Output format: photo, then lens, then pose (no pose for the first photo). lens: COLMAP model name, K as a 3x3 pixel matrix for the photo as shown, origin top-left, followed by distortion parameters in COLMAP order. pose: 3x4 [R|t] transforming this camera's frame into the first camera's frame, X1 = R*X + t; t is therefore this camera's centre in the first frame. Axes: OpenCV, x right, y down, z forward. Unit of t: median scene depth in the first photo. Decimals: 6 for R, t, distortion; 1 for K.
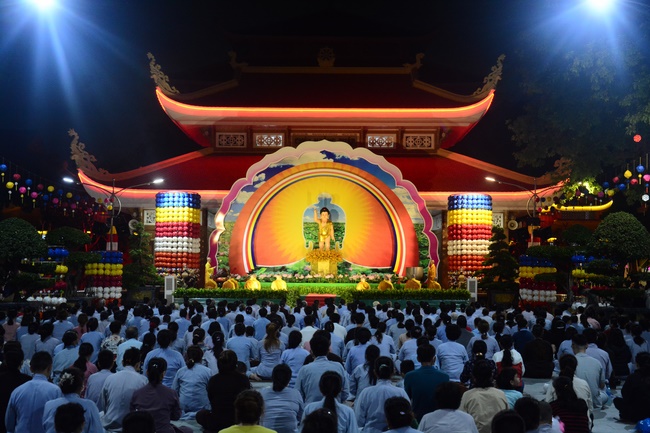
lens RADIAL K [[1035.0, 0, 327.4], [0, 1035.0, 212.6], [0, 0, 1]] dist [0.247749, 0.000000]
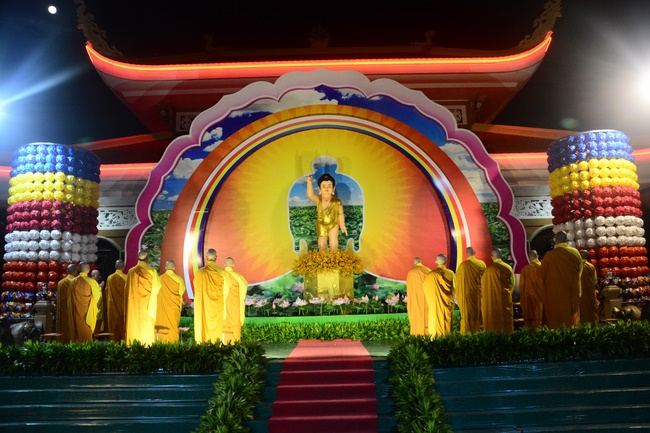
lens RADIAL K [[530.1, 0, 328.2], [0, 530.1, 213.7], [0, 0, 1]] dist [-0.117632, 0.077899]
pose [[0.999317, -0.033241, 0.016141, -0.006699], [0.034779, 0.993667, -0.106851, 0.045003], [-0.012487, 0.107340, 0.994144, 0.713688]]
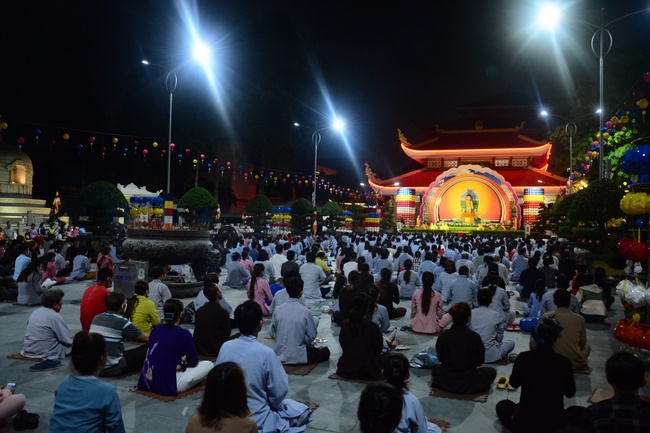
lens RADIAL K [[534.0, 0, 328.2], [0, 534.0, 218.4], [0, 0, 1]] dist [-0.137897, -0.001466]
pose [[0.926471, 0.007355, -0.376295, 0.146727], [0.011765, 0.998754, 0.048489, -0.011397], [0.376183, -0.049351, 0.925230, -0.193858]]
